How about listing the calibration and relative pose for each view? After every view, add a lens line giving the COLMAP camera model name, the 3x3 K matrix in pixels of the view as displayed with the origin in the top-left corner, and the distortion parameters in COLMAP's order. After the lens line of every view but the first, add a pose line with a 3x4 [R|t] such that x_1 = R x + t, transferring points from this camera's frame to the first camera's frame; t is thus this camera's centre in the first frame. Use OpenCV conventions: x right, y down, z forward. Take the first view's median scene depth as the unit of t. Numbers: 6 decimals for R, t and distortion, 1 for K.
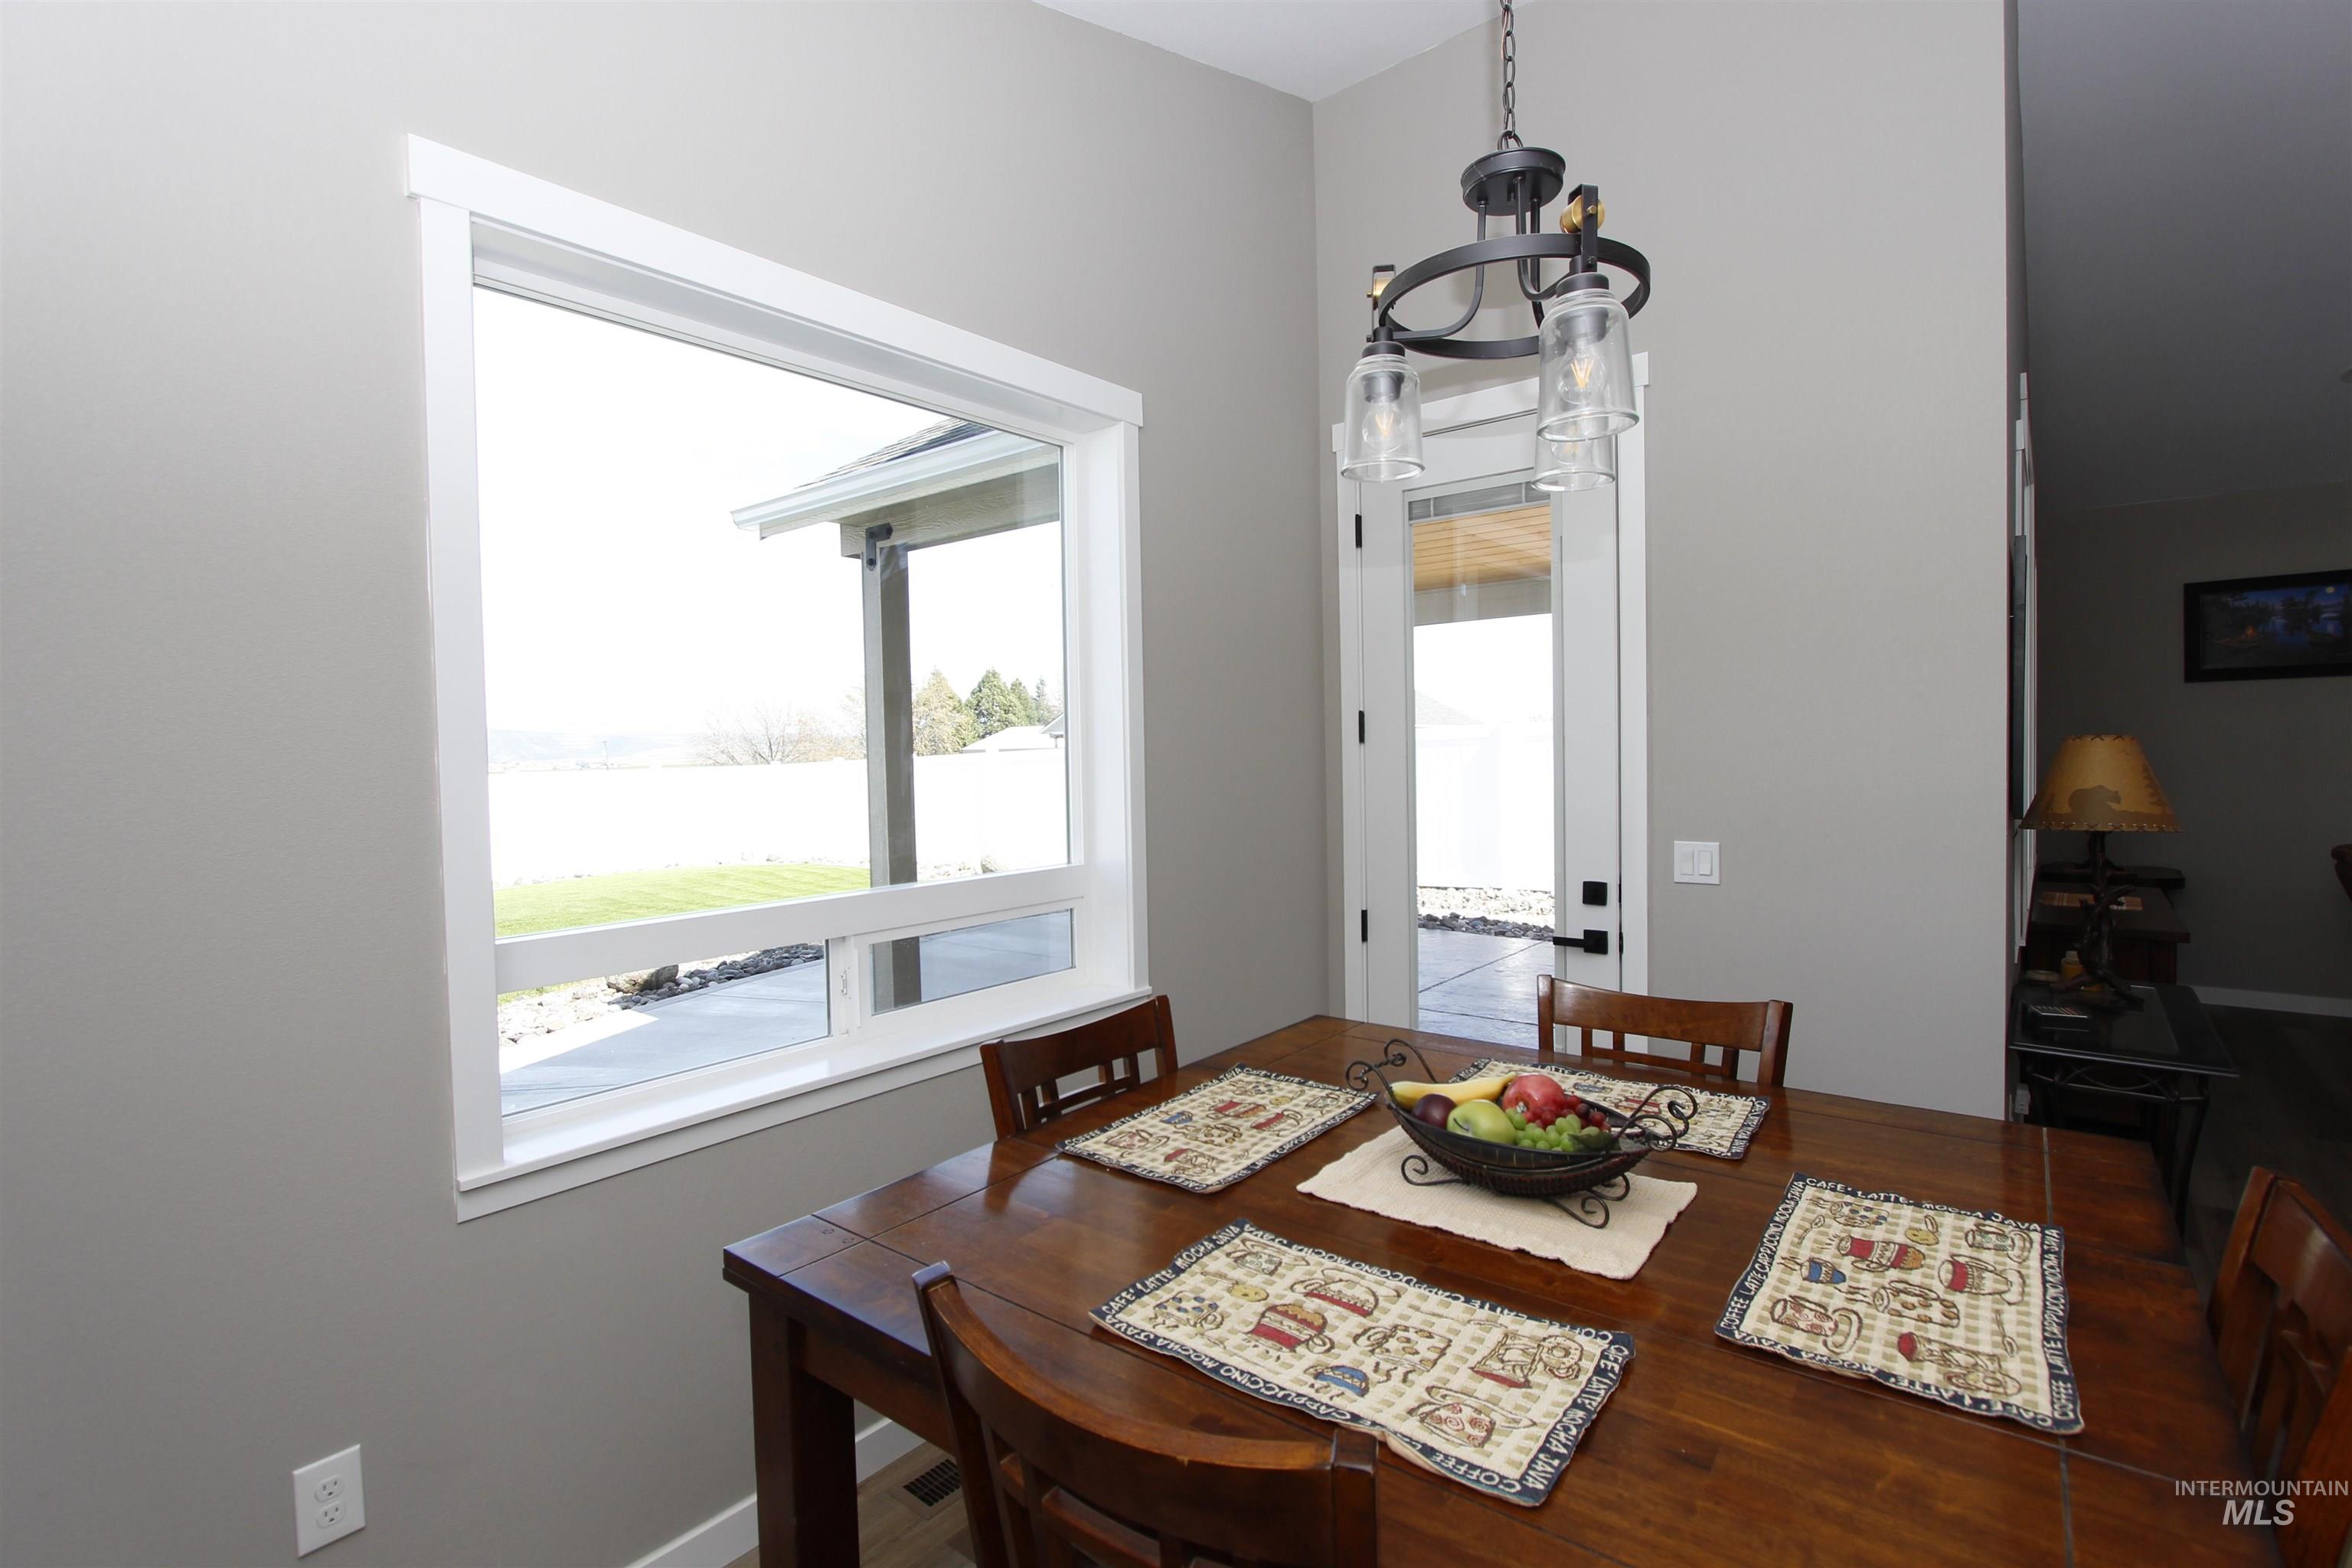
lens RADIAL K [[1084.5, 0, 1179.7], [0, 1084.5, 779.5], [0, 0, 1]] dist [-0.013634, 0.000539]
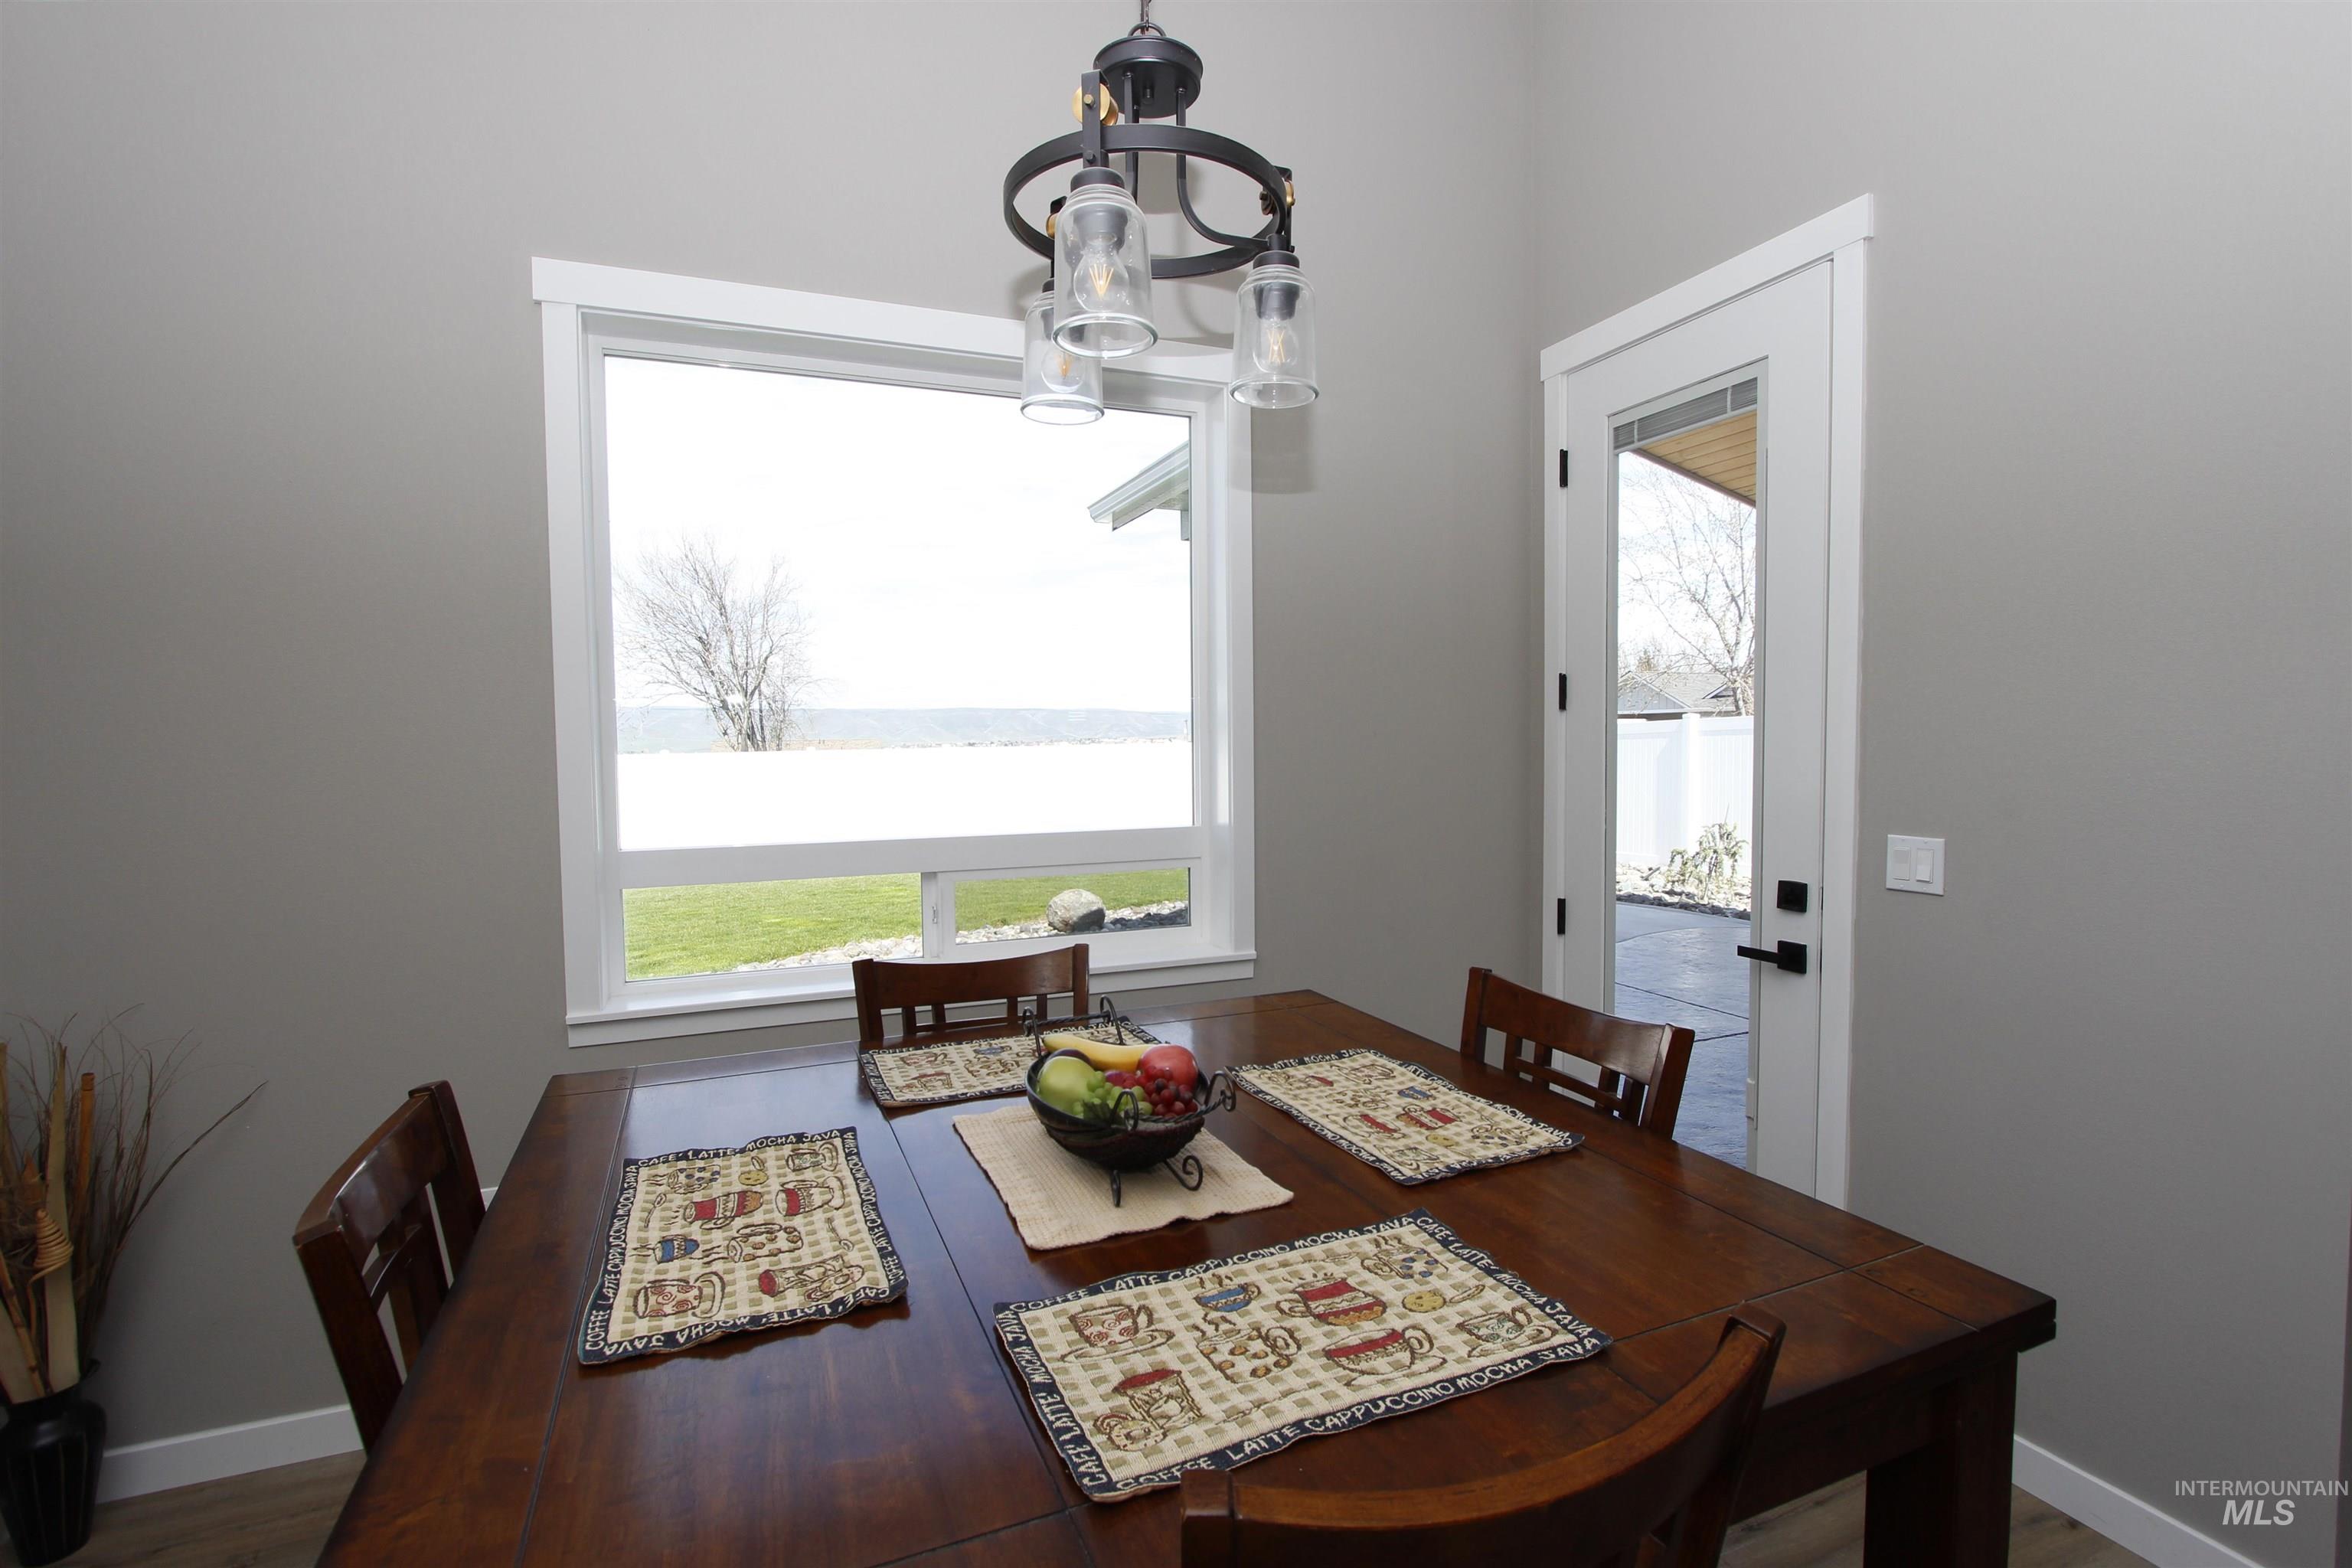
lens RADIAL K [[1087.3, 0, 1184.6], [0, 1087.3, 783.9], [0, 0, 1]] dist [-0.013923, 0.000757]
pose [[0.877857, 0.031882, -0.477861, 0.672126], [-0.021621, 0.999403, 0.026959, 0.019870], [0.478435, -0.013334, 0.878022, 0.164013]]
